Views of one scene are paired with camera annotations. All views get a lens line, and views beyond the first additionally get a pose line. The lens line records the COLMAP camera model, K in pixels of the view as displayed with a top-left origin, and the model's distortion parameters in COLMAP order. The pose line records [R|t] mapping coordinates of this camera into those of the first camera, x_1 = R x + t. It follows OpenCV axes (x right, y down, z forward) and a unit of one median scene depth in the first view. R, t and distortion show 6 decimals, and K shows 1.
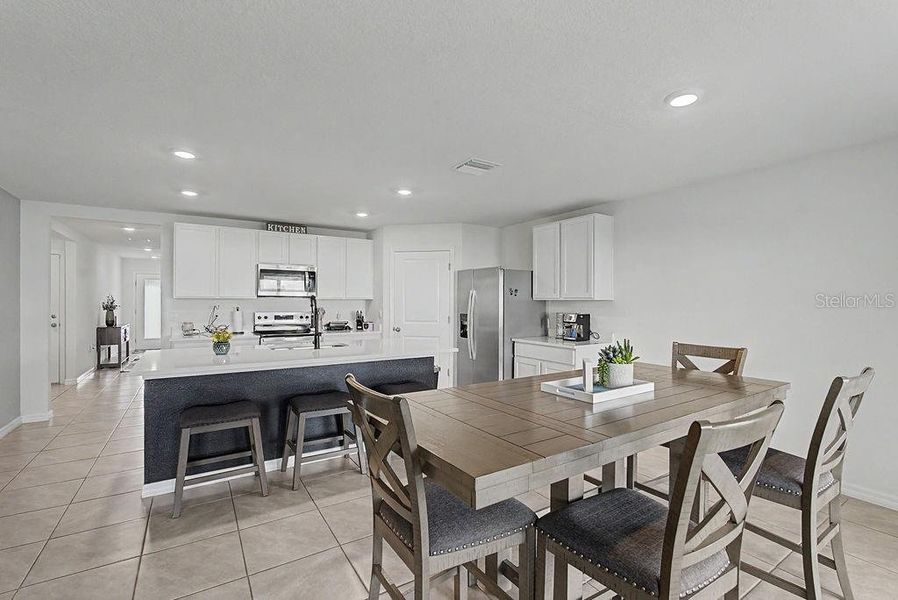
lens RADIAL K [[397.4, 0, 453.0], [0, 397.4, 302.5], [0, 0, 1]] dist [-0.007331, 0.000079]
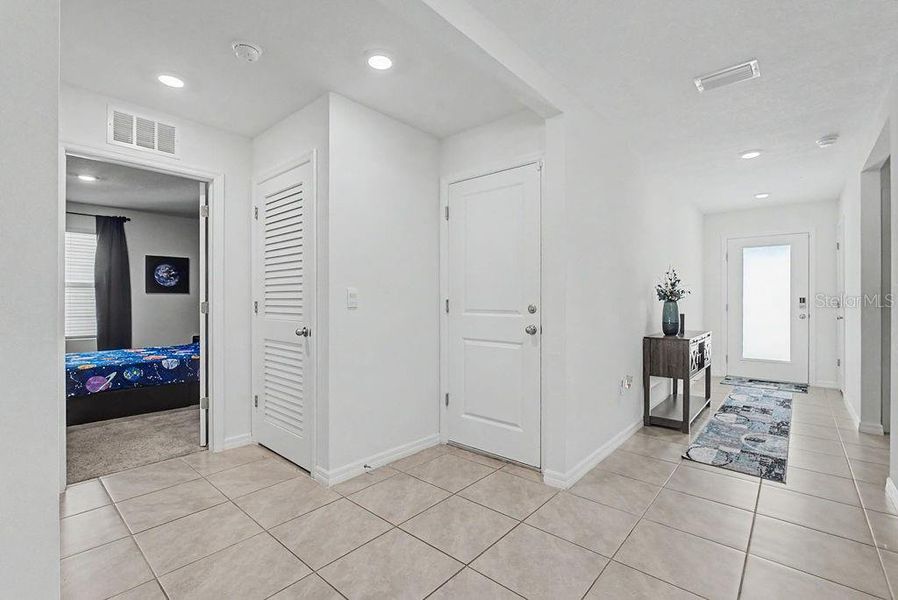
lens RADIAL K [[397.4, 0, 453.0], [0, 397.4, 302.5], [0, 0, 1]] dist [-0.007331, 0.000079]
pose [[0.275855, -0.001943, -0.961197, -0.497764], [-0.002333, 0.999994, -0.002691, 0.023276], [0.961197, 0.002985, 0.275848, 0.634149]]
